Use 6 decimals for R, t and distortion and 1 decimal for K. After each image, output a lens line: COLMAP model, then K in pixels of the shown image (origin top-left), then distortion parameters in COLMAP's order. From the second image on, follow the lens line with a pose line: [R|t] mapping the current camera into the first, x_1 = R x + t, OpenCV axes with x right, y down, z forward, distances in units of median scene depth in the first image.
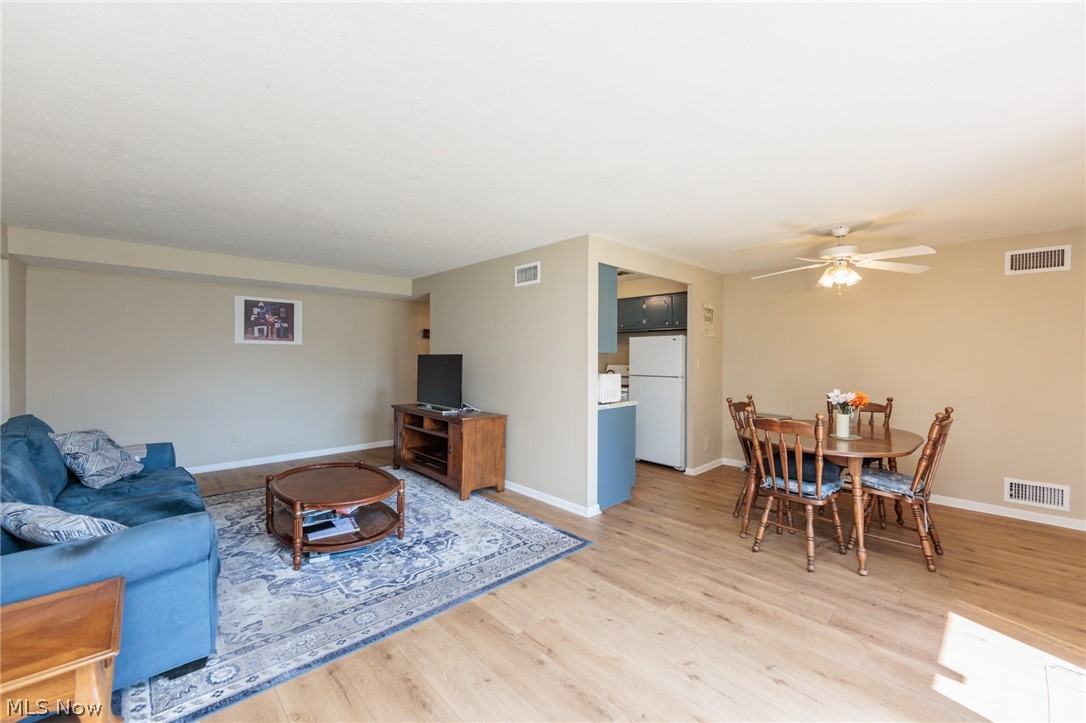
lens RADIAL K [[427.8, 0, 542.4], [0, 427.8, 360.8], [0, 0, 1]] dist [-0.000429, -0.000658]
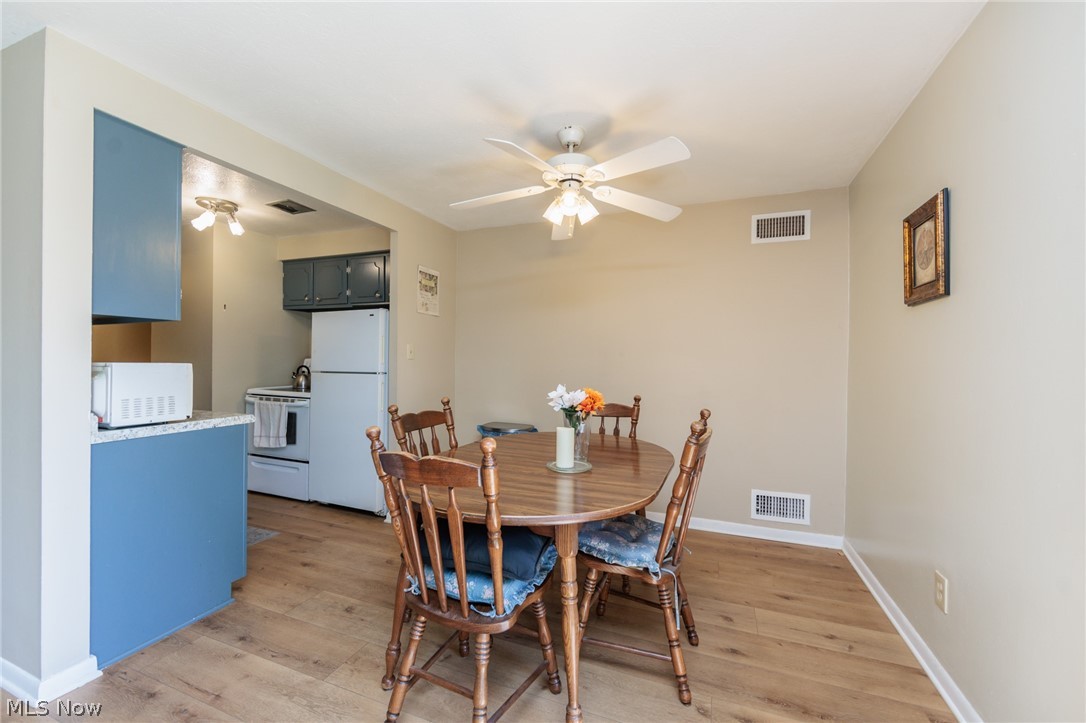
lens RADIAL K [[427.8, 0, 539.1], [0, 427.8, 363.5], [0, 0, 1]] dist [-0.000429, -0.000658]
pose [[0.912326, 0.002327, 0.409458, 0.403122], [-0.000808, 0.999992, -0.003884, 0.037343], [-0.409464, 0.003212, 0.912321, 0.451417]]
